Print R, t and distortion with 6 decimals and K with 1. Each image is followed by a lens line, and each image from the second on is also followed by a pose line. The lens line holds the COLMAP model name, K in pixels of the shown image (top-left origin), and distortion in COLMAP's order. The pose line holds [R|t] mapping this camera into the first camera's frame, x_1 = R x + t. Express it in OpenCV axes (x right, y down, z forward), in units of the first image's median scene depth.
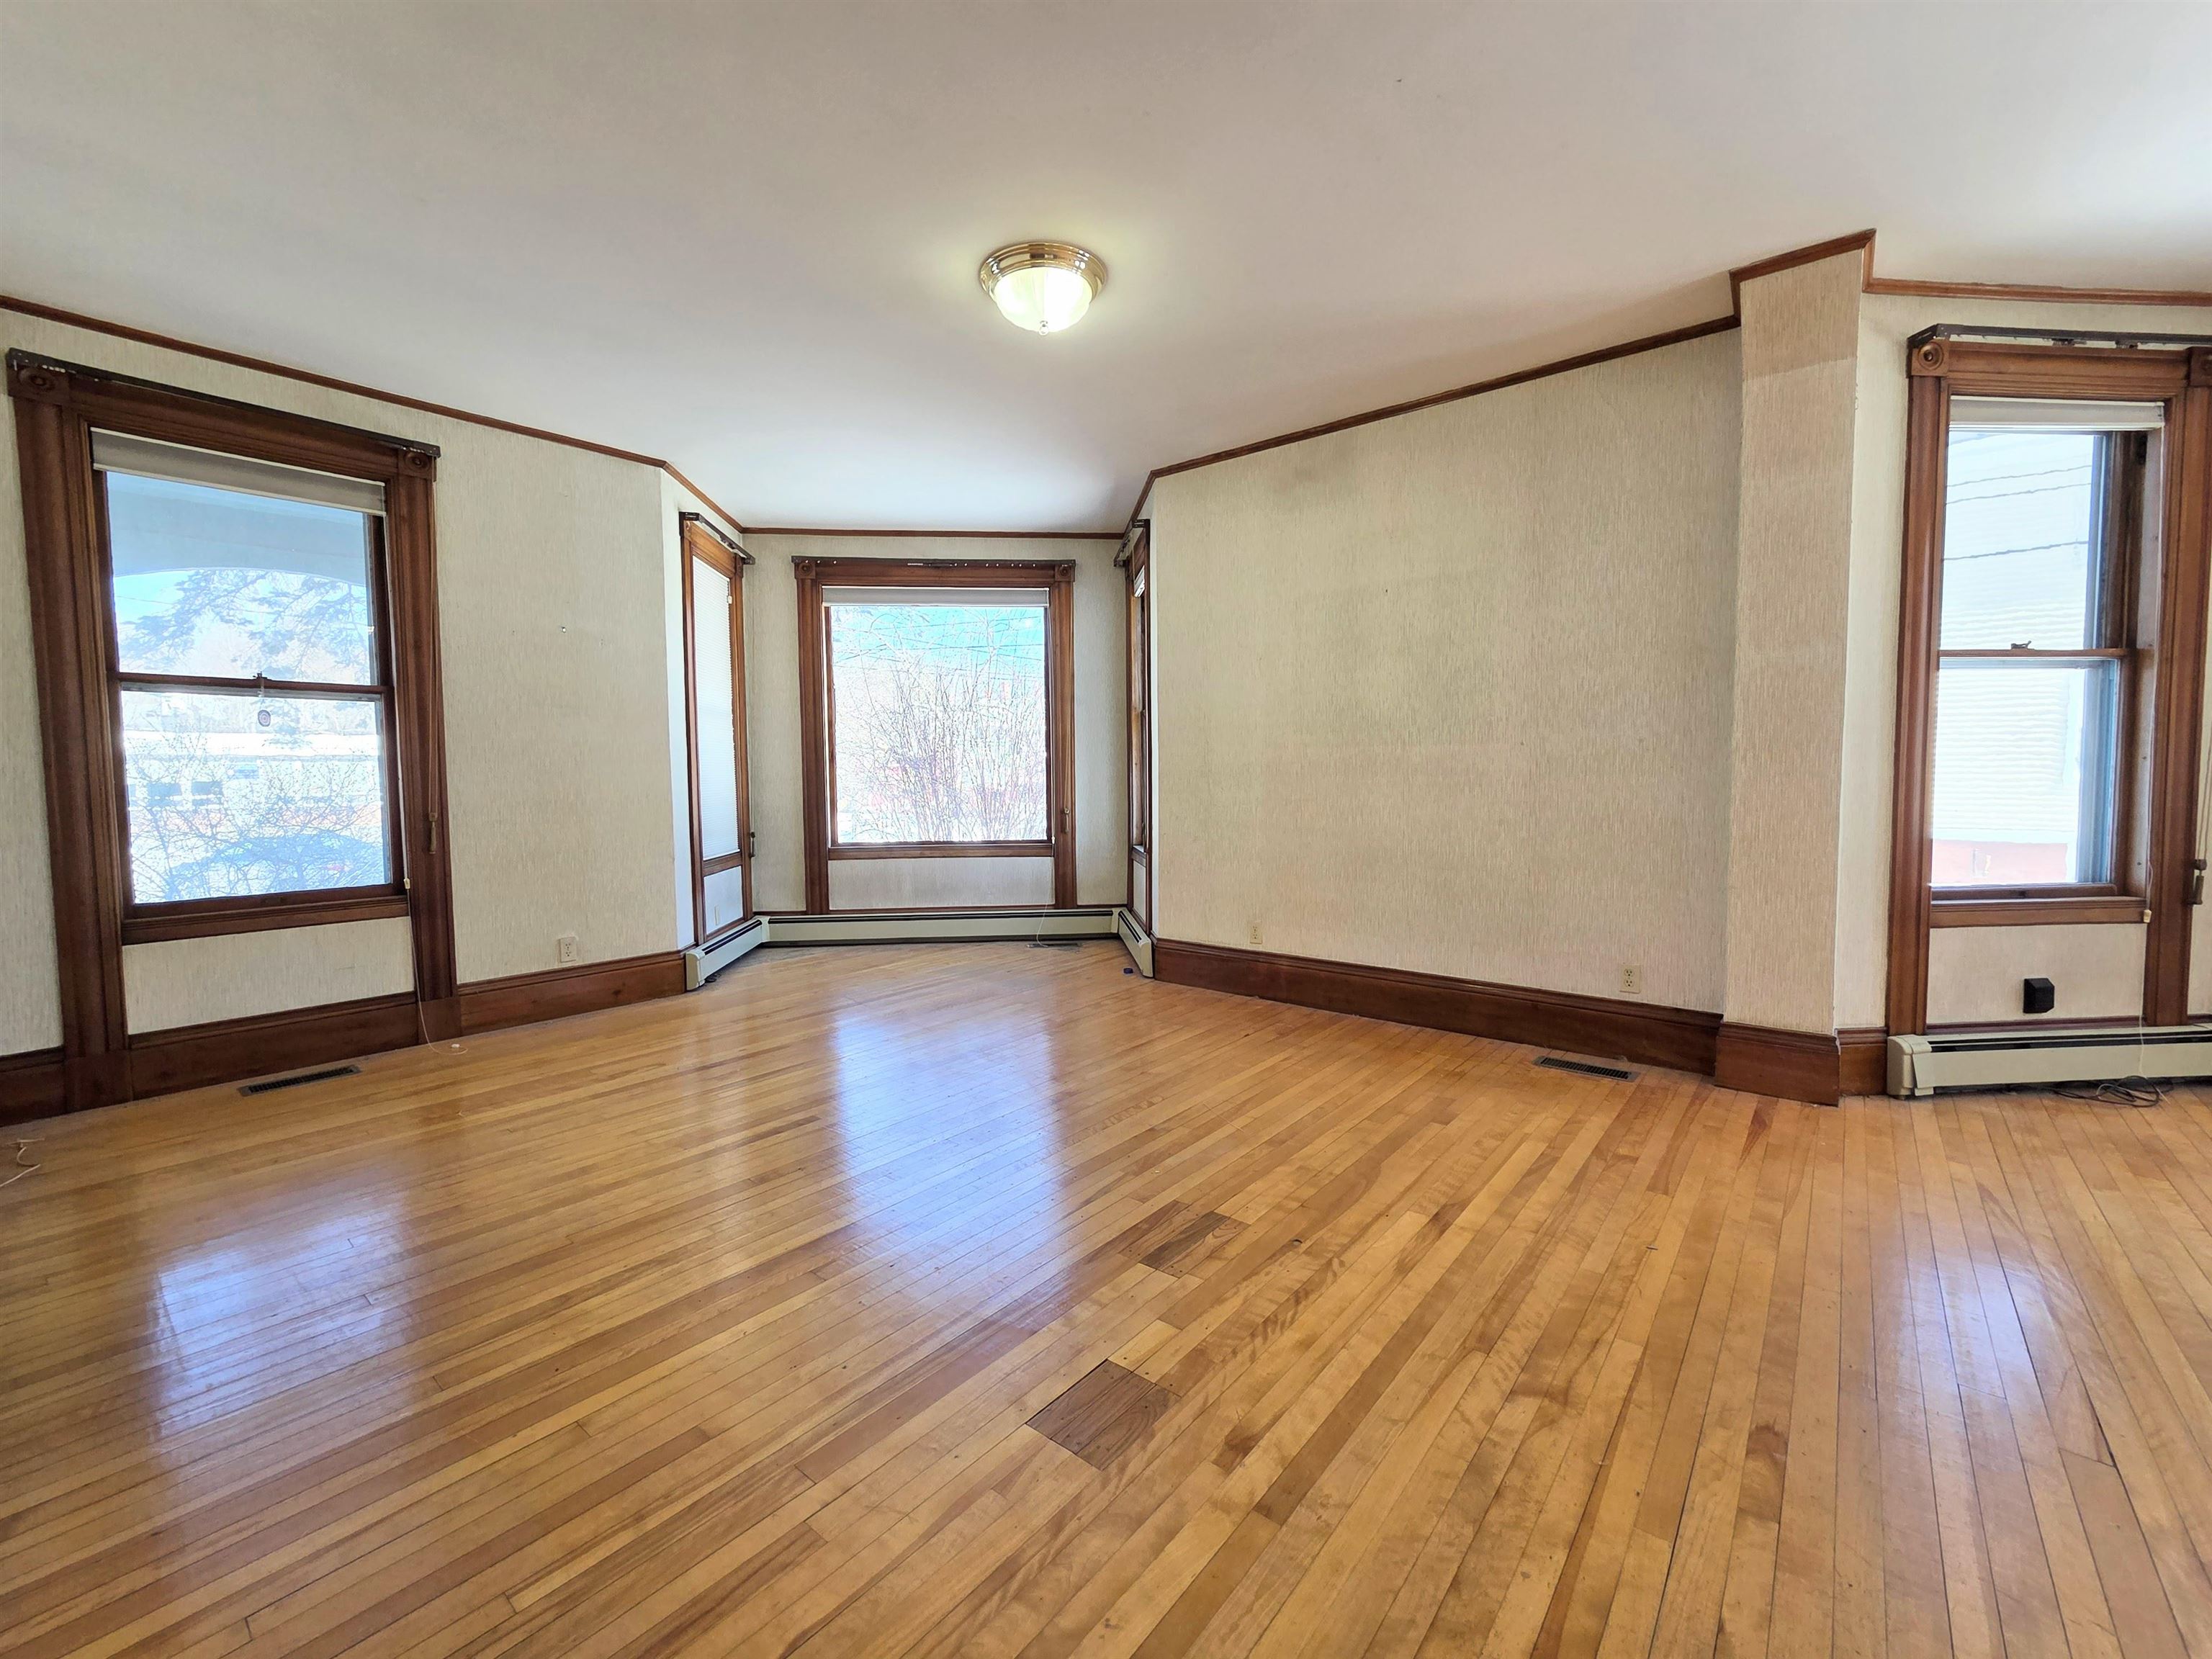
lens RADIAL K [[910.0, 0, 1102.0], [0, 910.0, 822.7], [0, 0, 1]] dist [-0.004622, 0.000650]
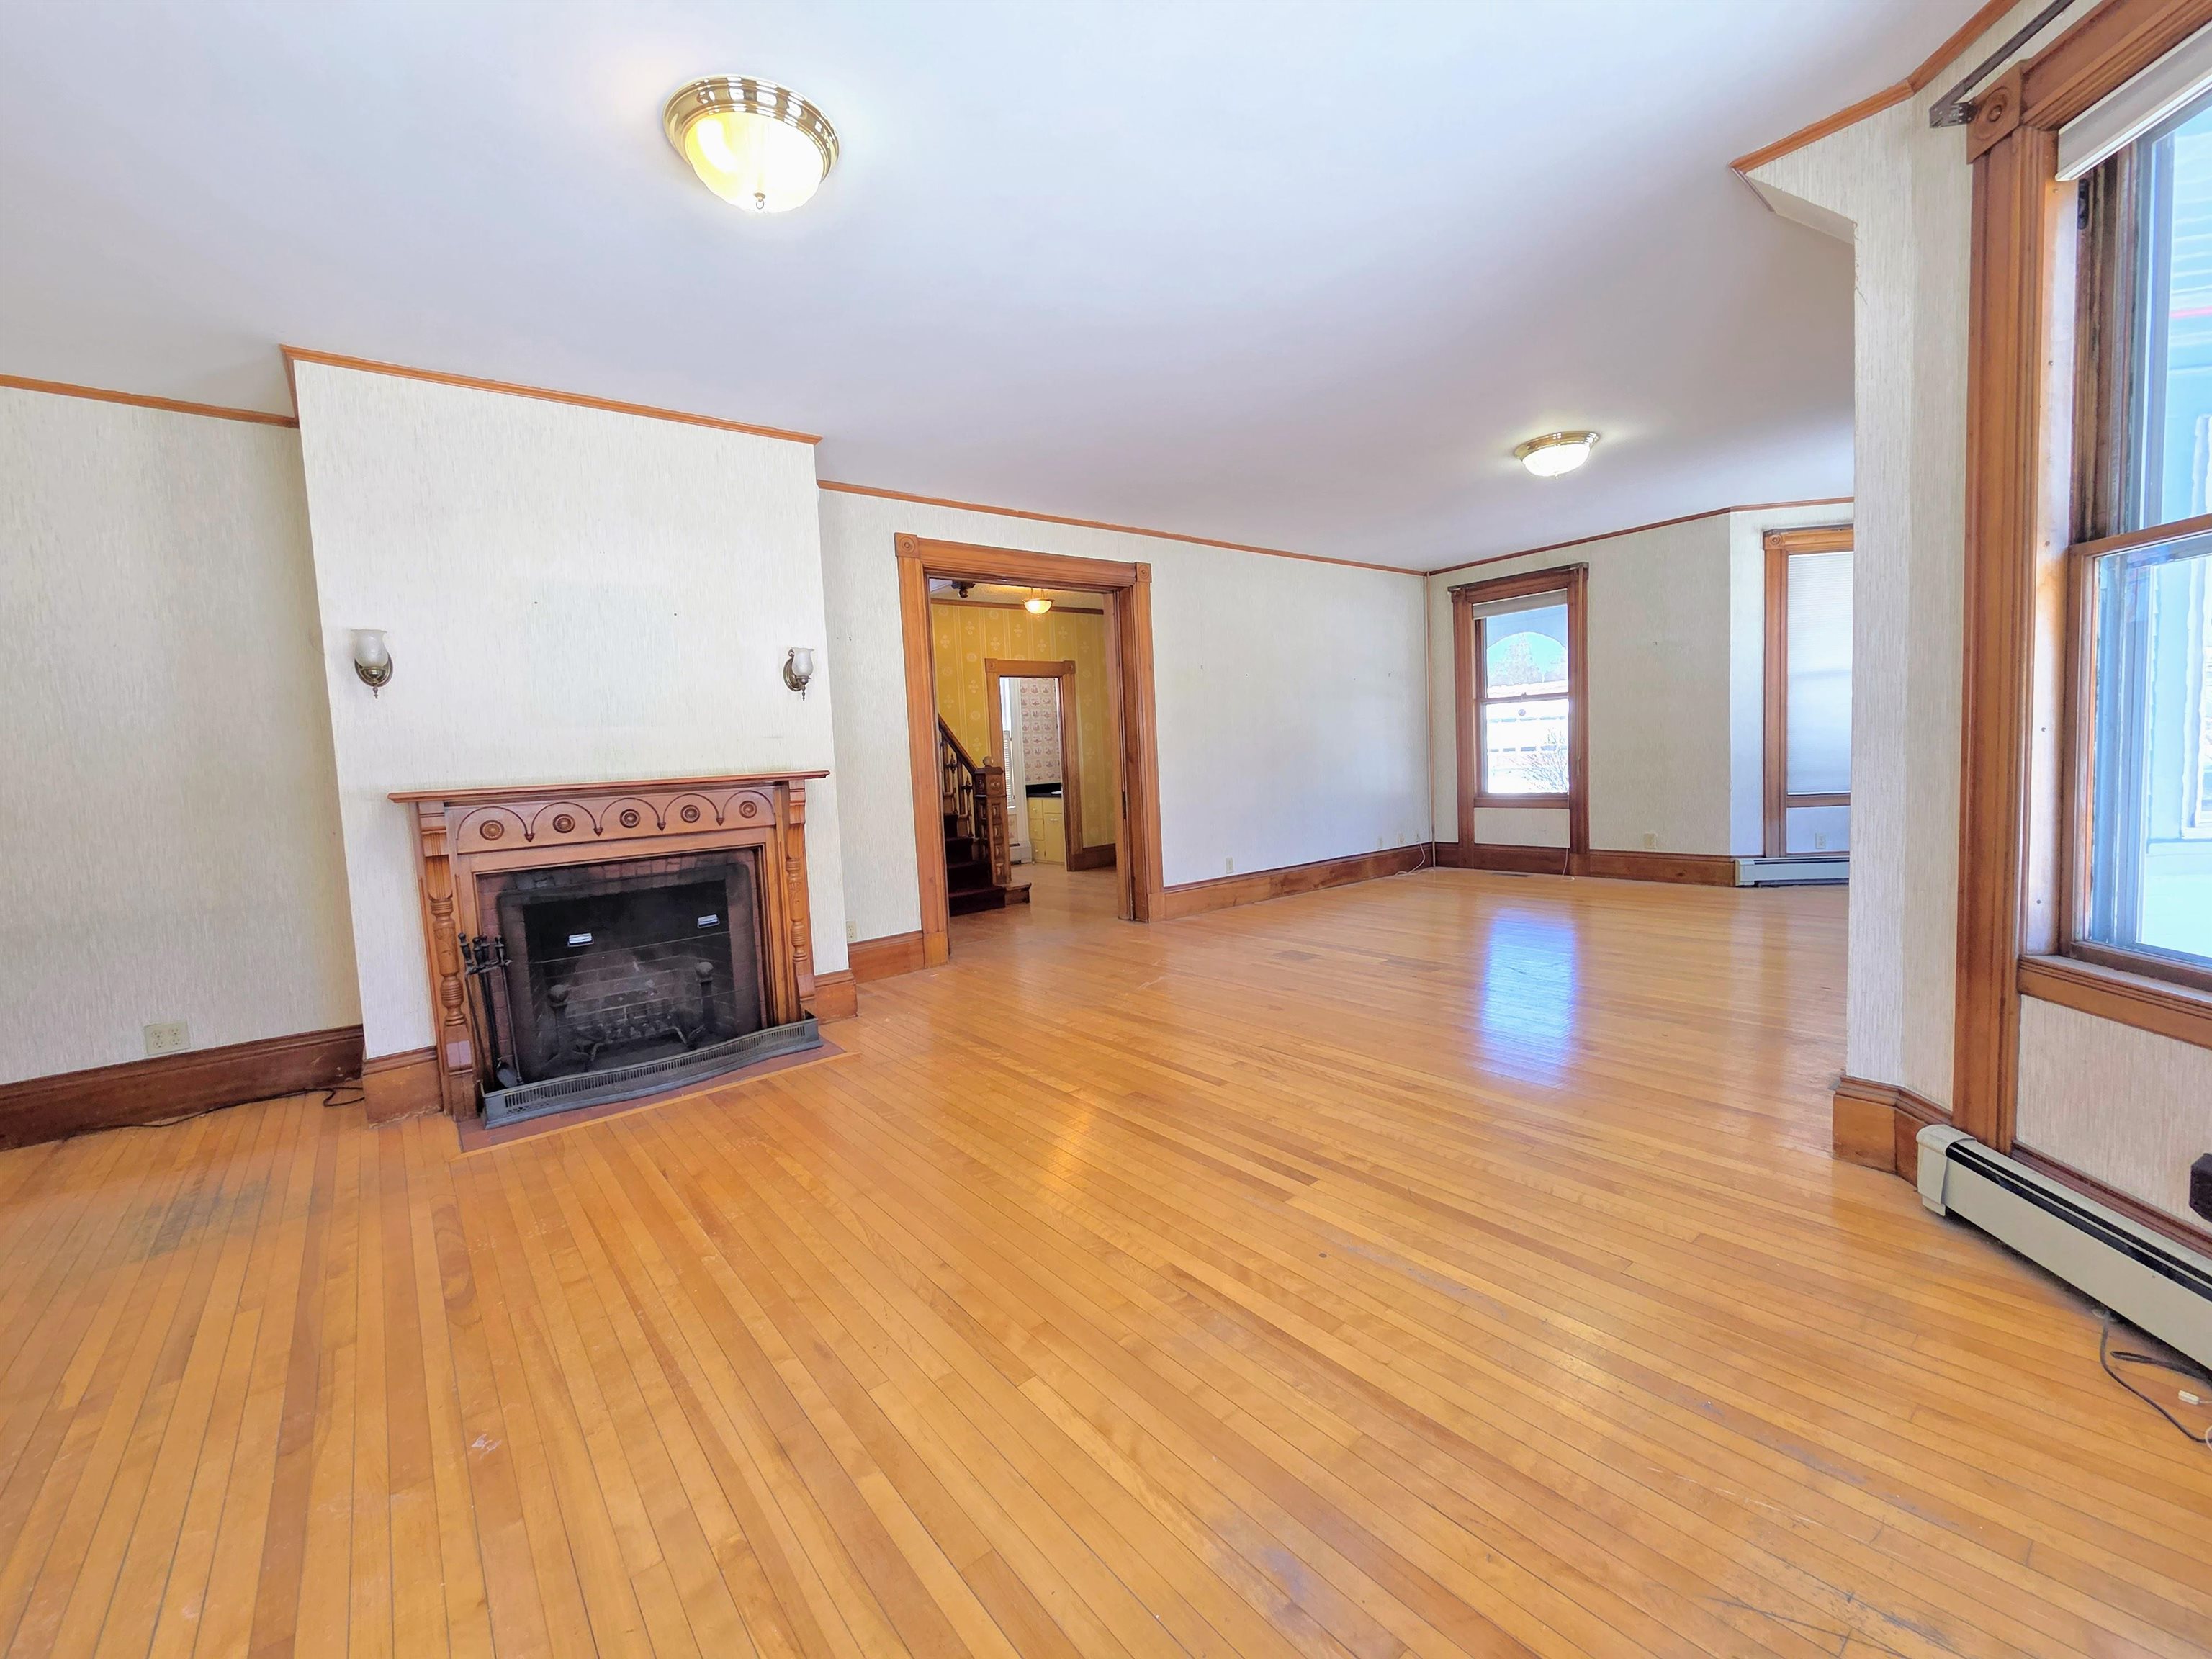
lens RADIAL K [[910.0, 0, 1089.7], [0, 910.0, 822.1], [0, 0, 1]] dist [-0.004622, 0.000650]
pose [[-0.207122, 0.092800, -0.973904, 1.305601], [-0.002679, 0.995433, 0.095421, -0.050557], [0.978311, 0.022373, -0.205928, 0.378672]]
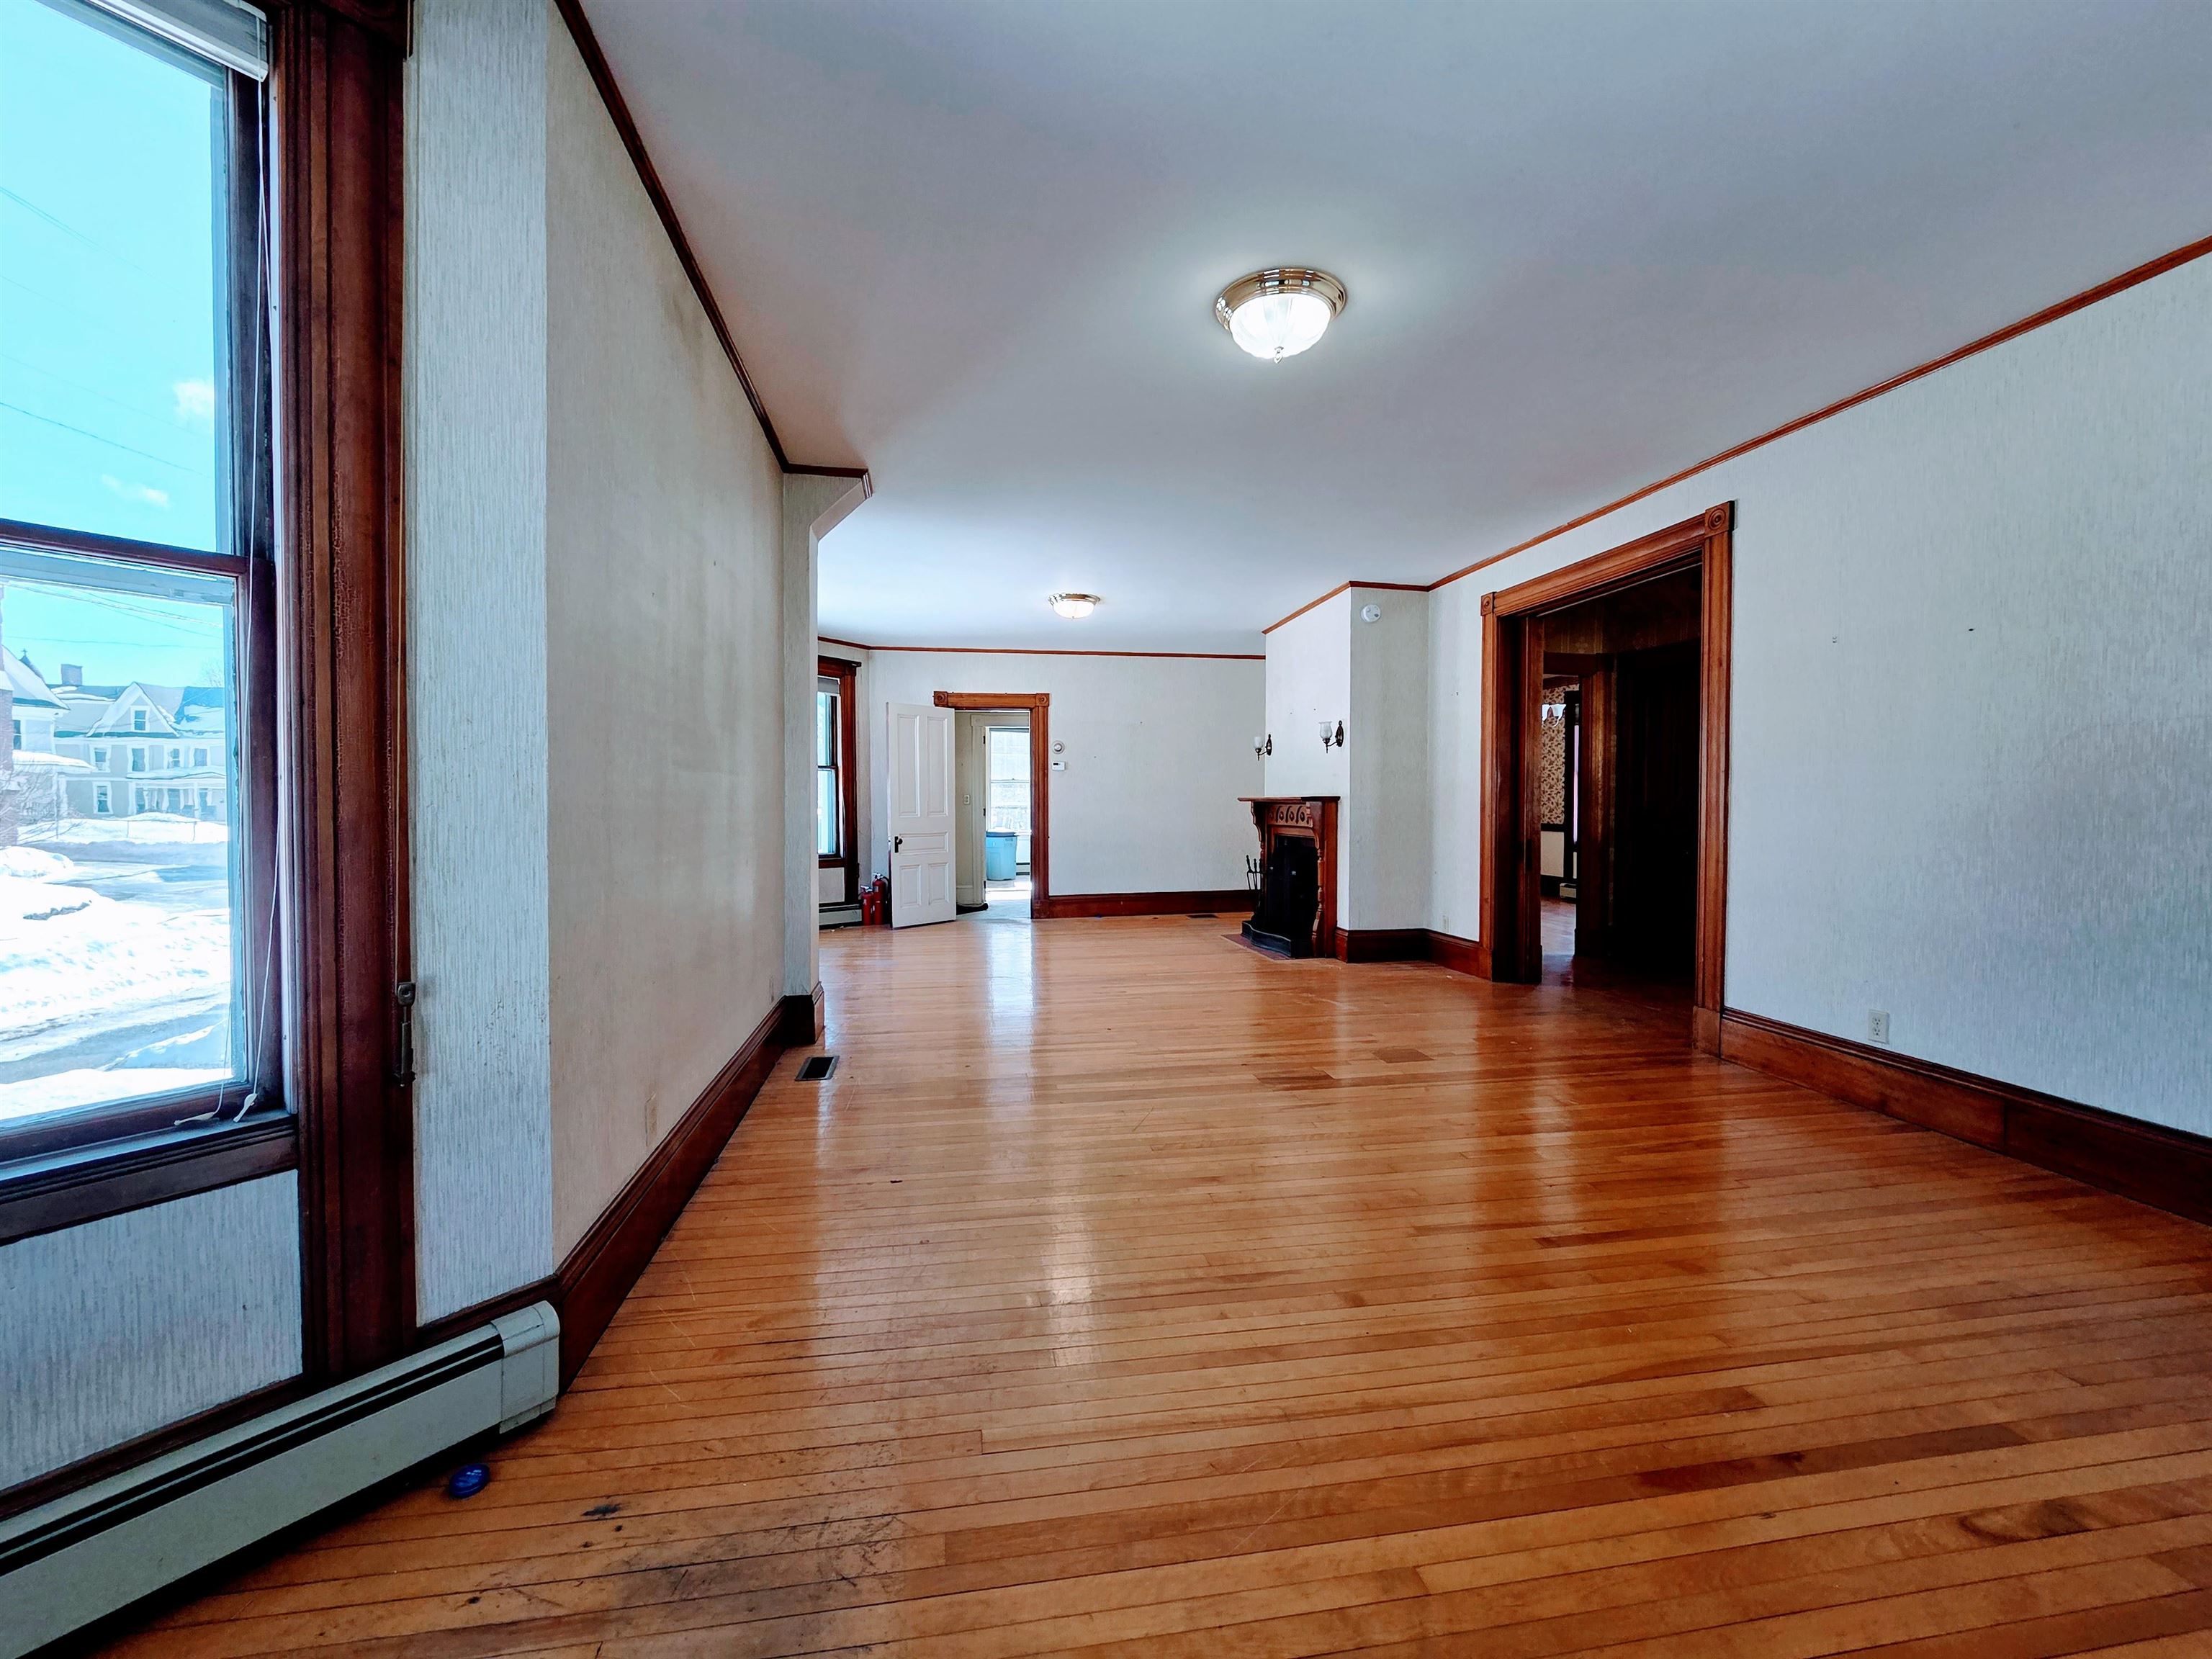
lens RADIAL K [[910.0, 0, 1098.7], [0, 910.0, 821.3], [0, 0, 1]] dist [-0.004622, 0.000650]
pose [[-0.760830, -0.006347, 0.648920, -0.406961], [0.040349, 0.997555, 0.057064, -0.076469], [-0.647696, 0.069599, -0.758713, 1.387991]]
